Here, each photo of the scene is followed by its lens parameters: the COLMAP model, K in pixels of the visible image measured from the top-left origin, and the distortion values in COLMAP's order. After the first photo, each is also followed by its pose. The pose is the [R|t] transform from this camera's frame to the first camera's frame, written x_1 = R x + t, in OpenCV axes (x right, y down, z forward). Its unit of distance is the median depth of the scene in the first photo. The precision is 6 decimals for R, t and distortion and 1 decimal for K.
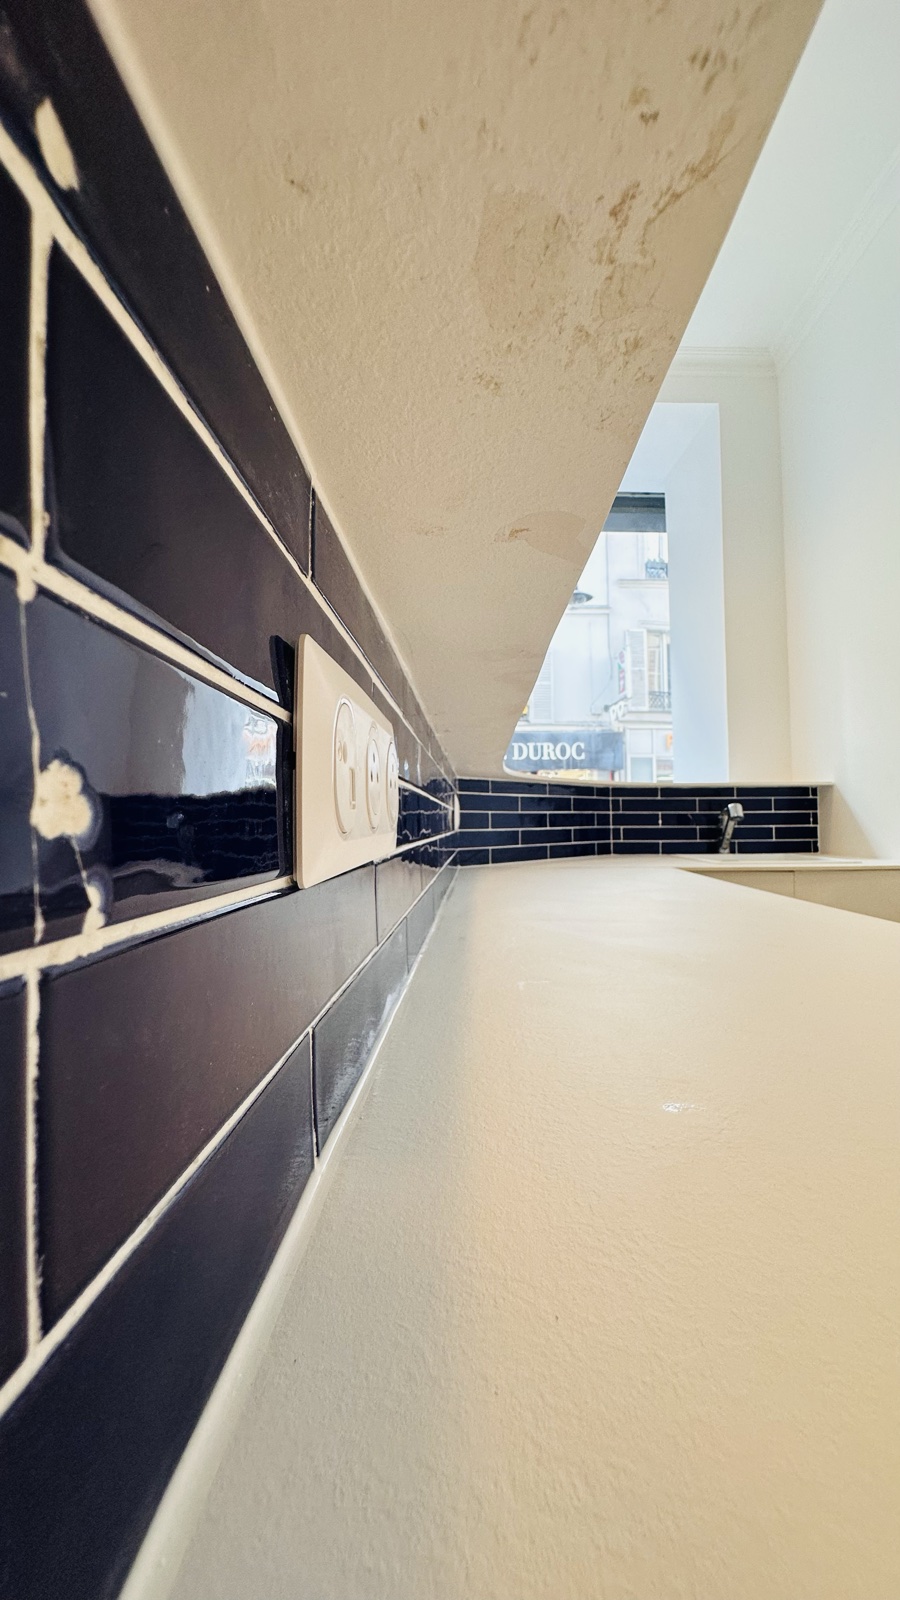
lens RADIAL K [[640.8, 0, 450.0], [0, 640.8, 800.0], [0, 0, 1]] dist [-0.000833, -0.000060]
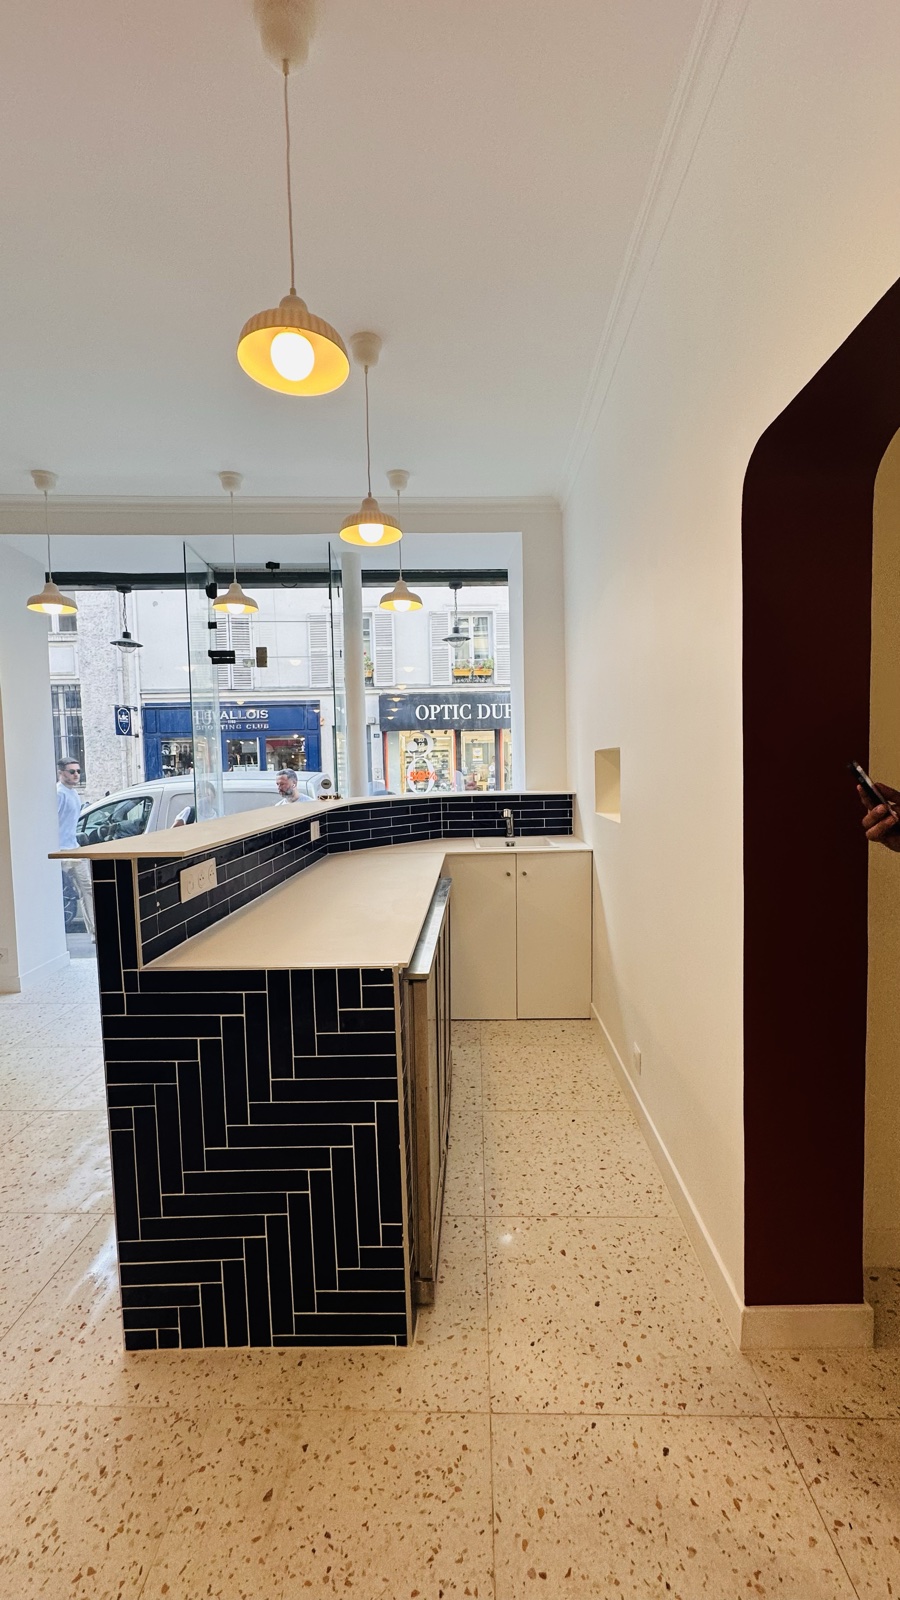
lens RADIAL K [[640.8, 0, 450.0], [0, 640.8, 800.0], [0, 0, 1]] dist [-0.000833, -0.000060]
pose [[0.999886, -0.012632, -0.008295, 0.285813], [0.013398, 0.994915, 0.099819, -0.170109], [0.006991, -0.099919, 0.994971, -0.595464]]
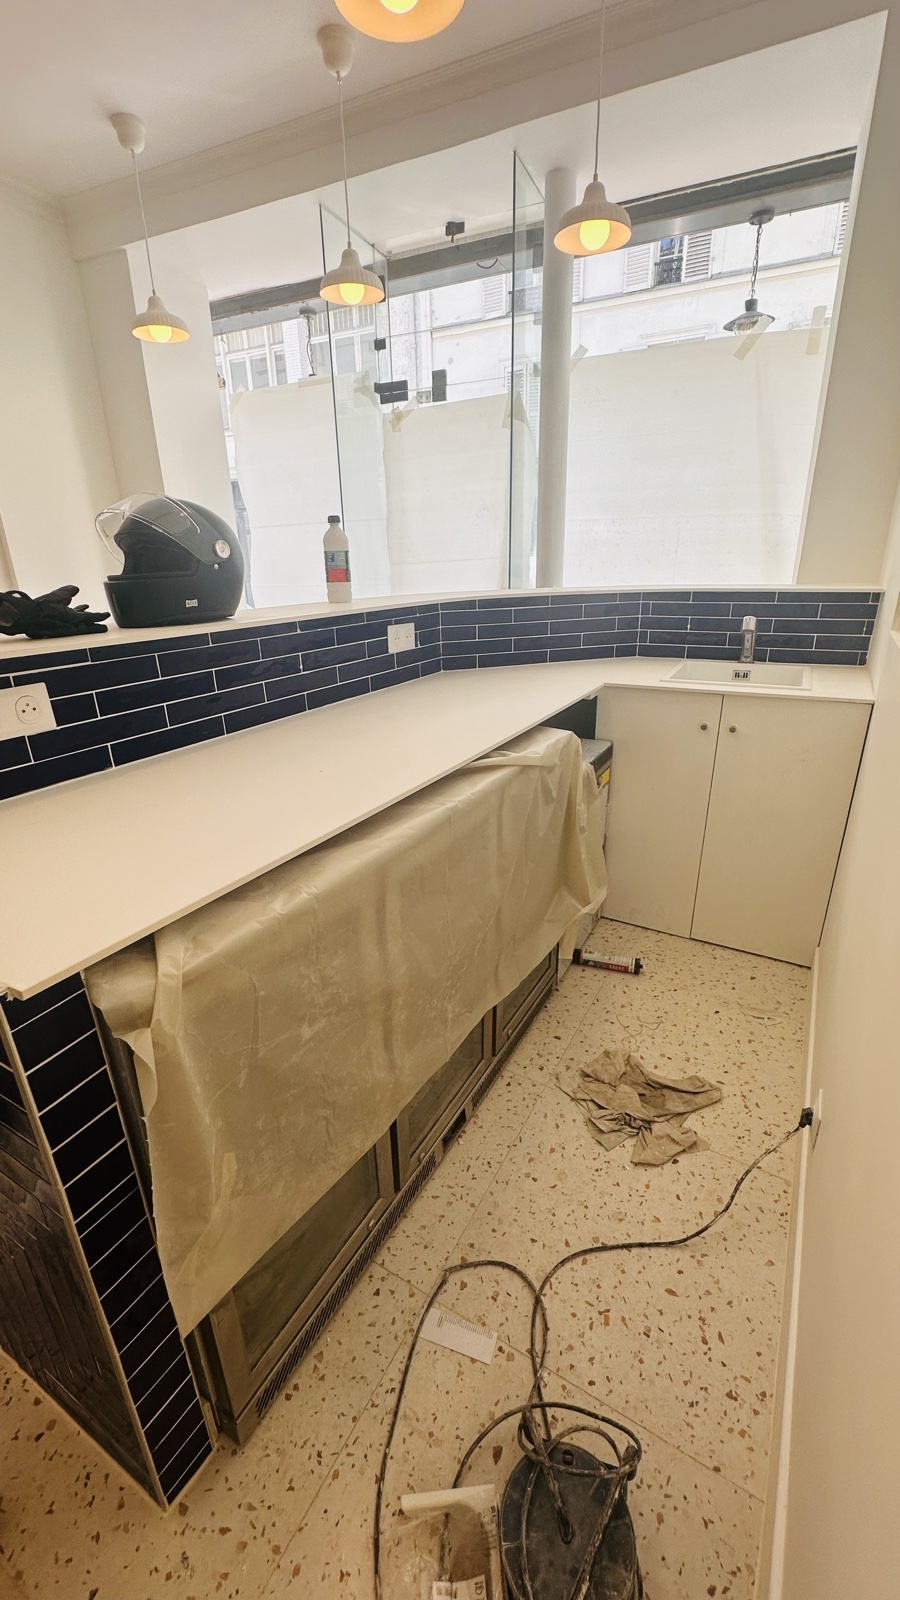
lens RADIAL K [[640.8, 0, 450.0], [0, 640.8, 800.0], [0, 0, 1]] dist [-0.000833, -0.000060]
pose [[0.881254, 0.155501, -0.446330, 0.493718], [0.034280, 0.920813, 0.388496, -0.122455], [0.471397, -0.357664, 0.806140, -0.109854]]
